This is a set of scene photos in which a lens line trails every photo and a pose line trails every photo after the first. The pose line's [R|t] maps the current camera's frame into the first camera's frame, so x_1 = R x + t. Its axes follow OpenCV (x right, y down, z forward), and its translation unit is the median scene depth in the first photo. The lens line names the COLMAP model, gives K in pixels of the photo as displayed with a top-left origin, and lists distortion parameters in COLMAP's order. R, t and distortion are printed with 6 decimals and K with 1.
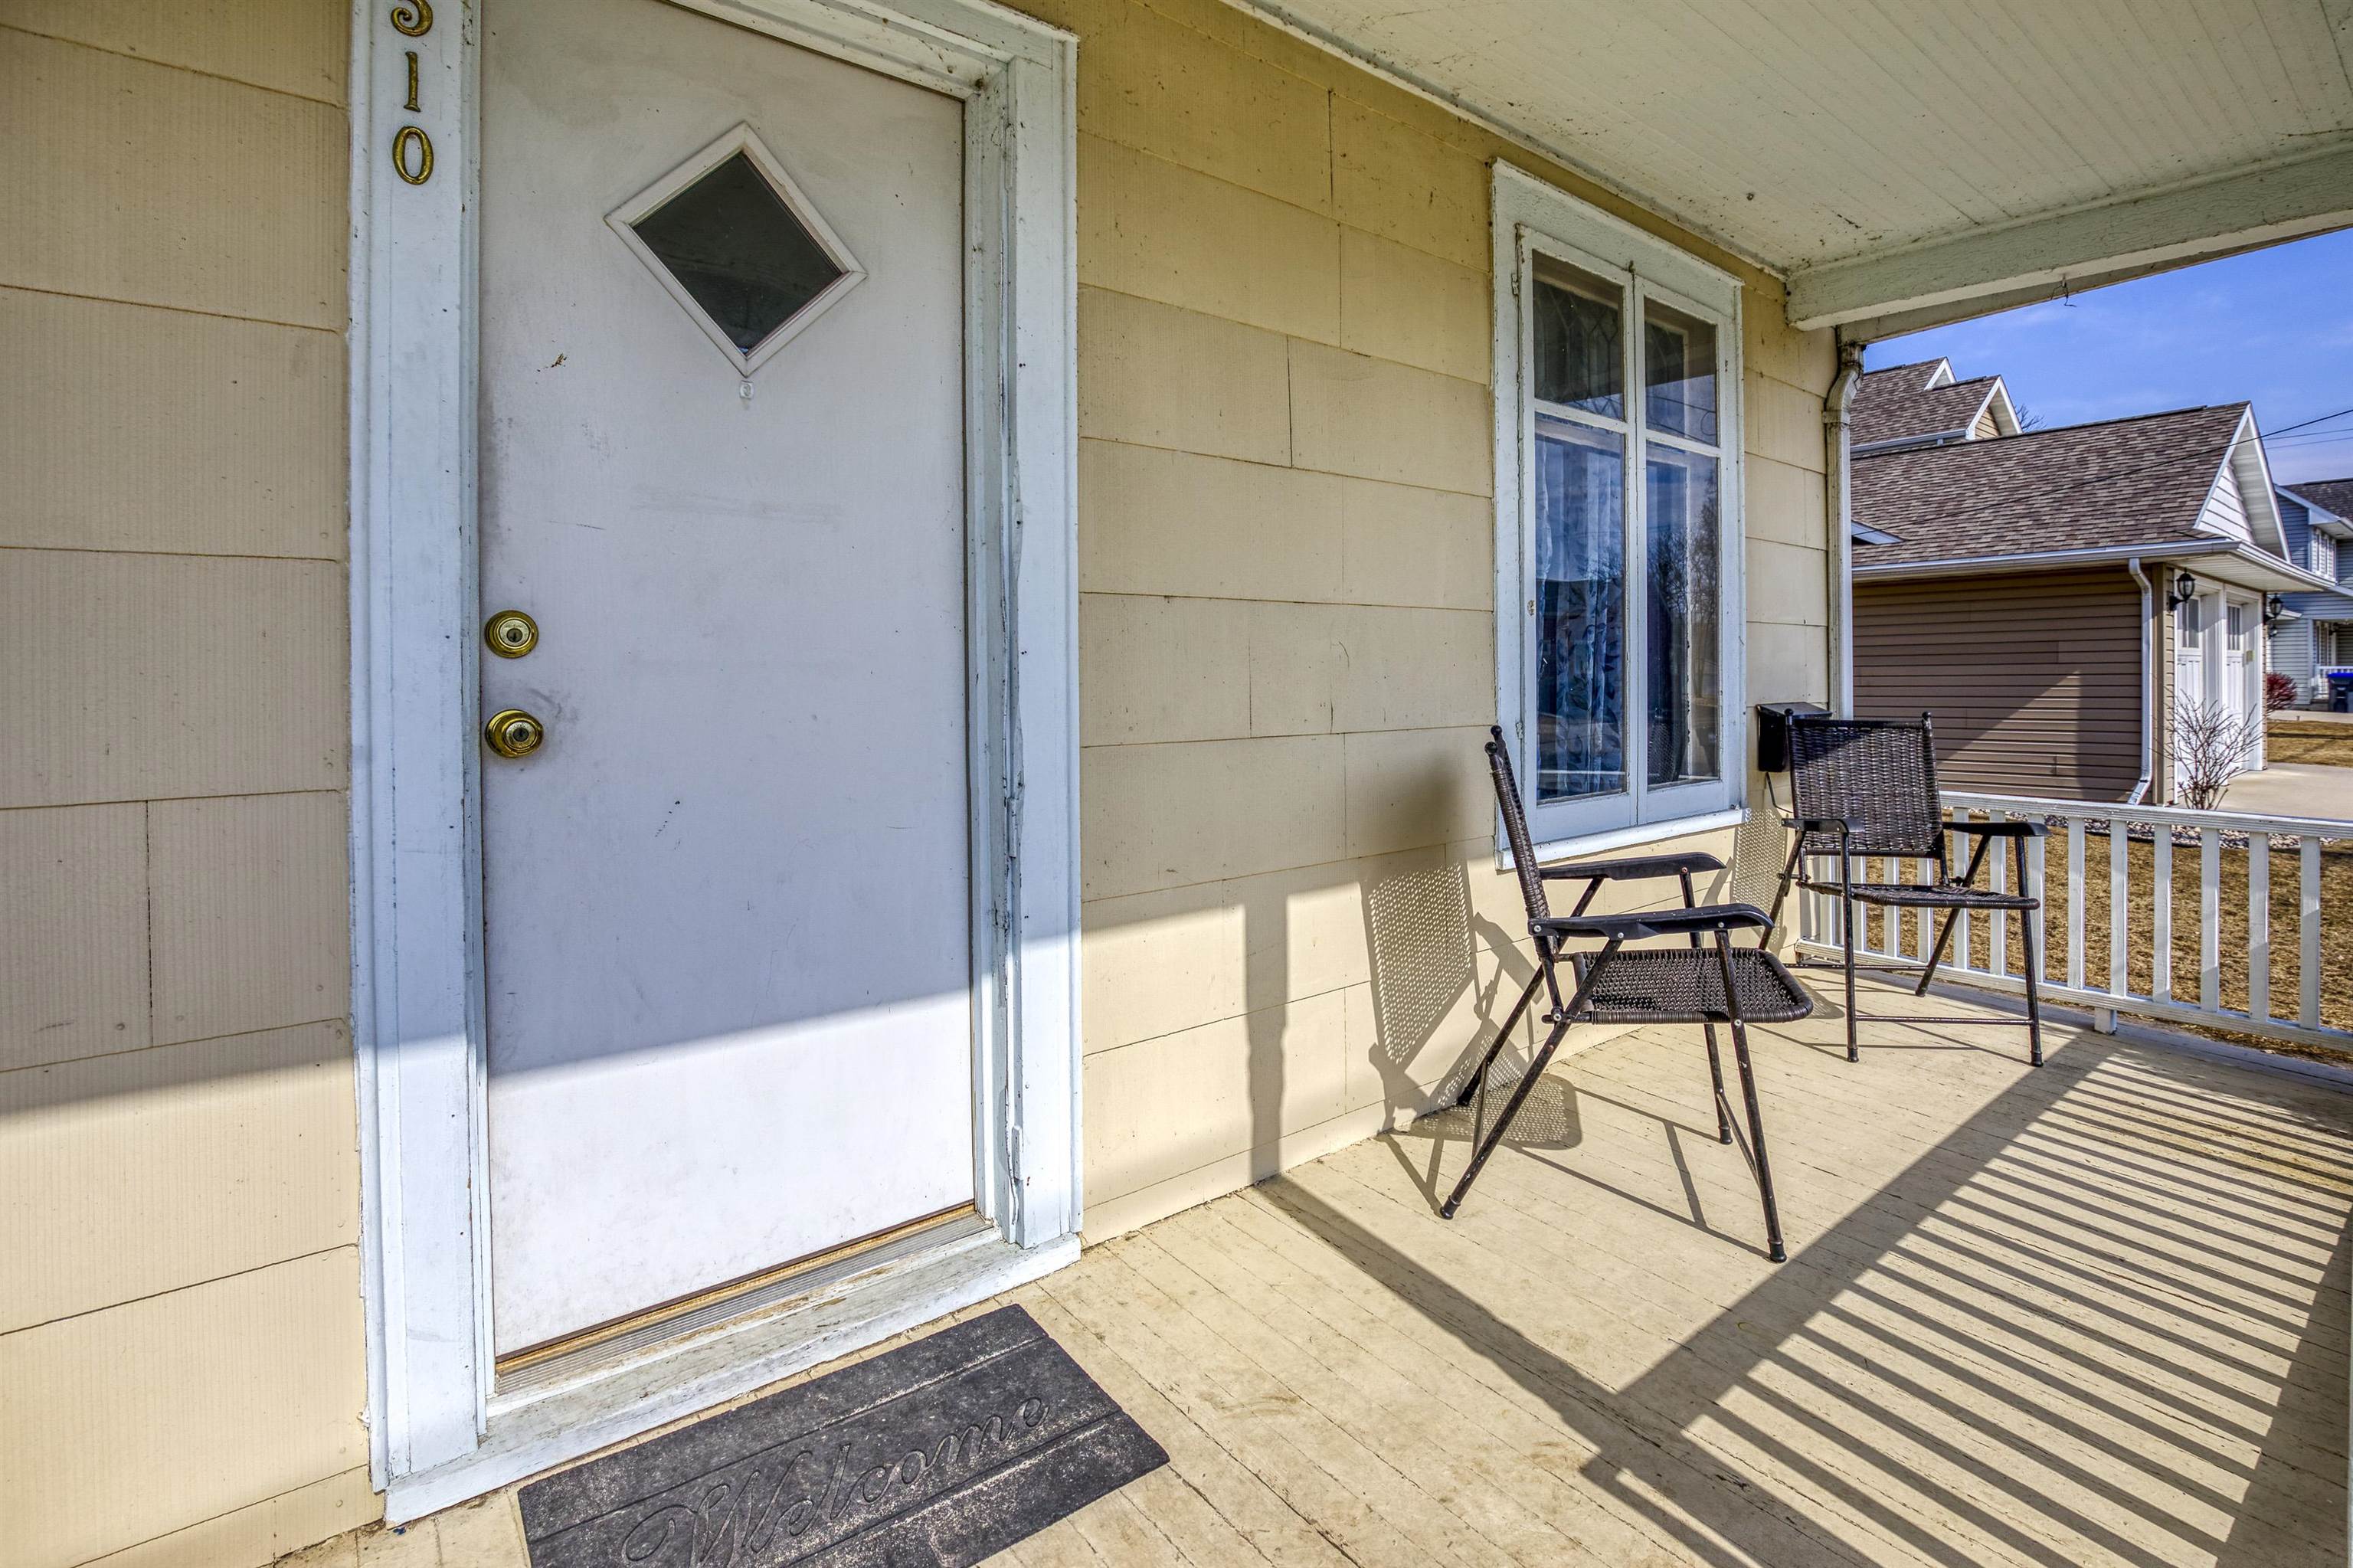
lens RADIAL K [[1100.8, 0, 1176.6], [0, 1100.8, 677.3], [0, 0, 1]] dist [-0.035621, -0.001459]
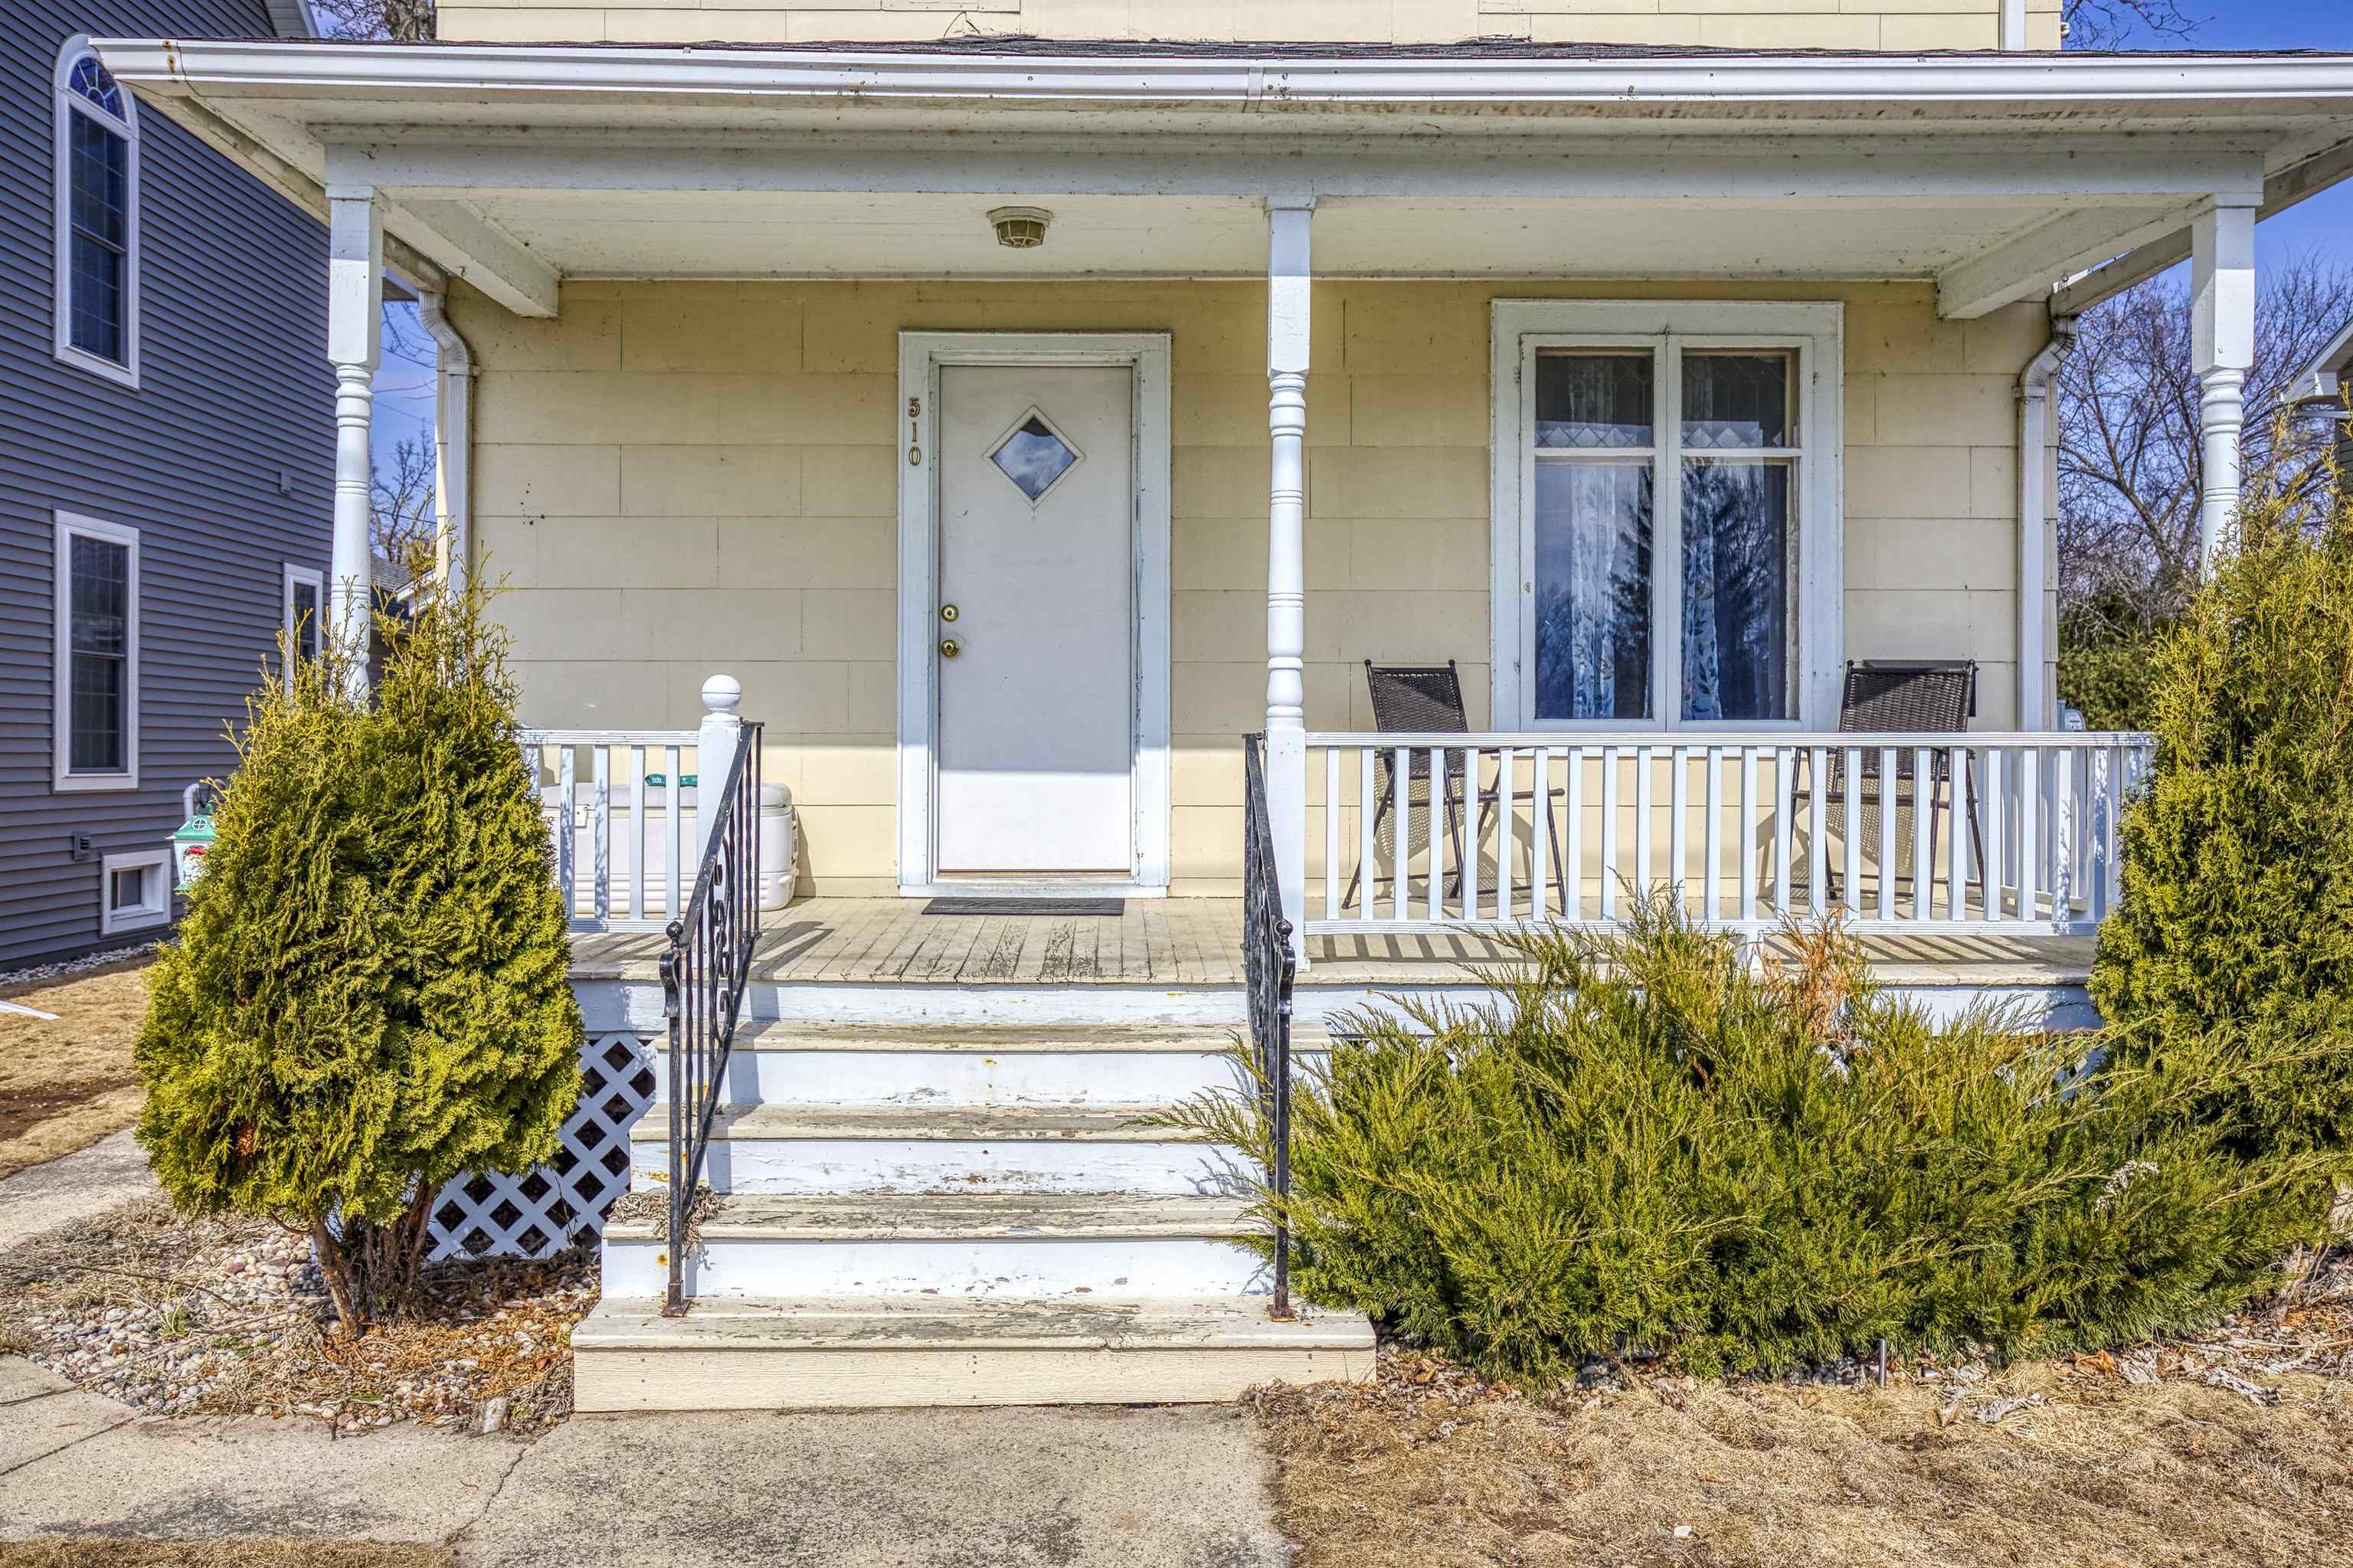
lens RADIAL K [[1829.9, 0, 1116.2], [0, 1829.9, 741.9], [0, 0, 1]] dist [0.039309, 0.004993]
pose [[0.799228, 0.001622, -0.601026, 1.516868], [-0.011408, 0.999857, -0.012472, 0.204076], [0.600919, 0.016824, 0.799133, -1.481273]]
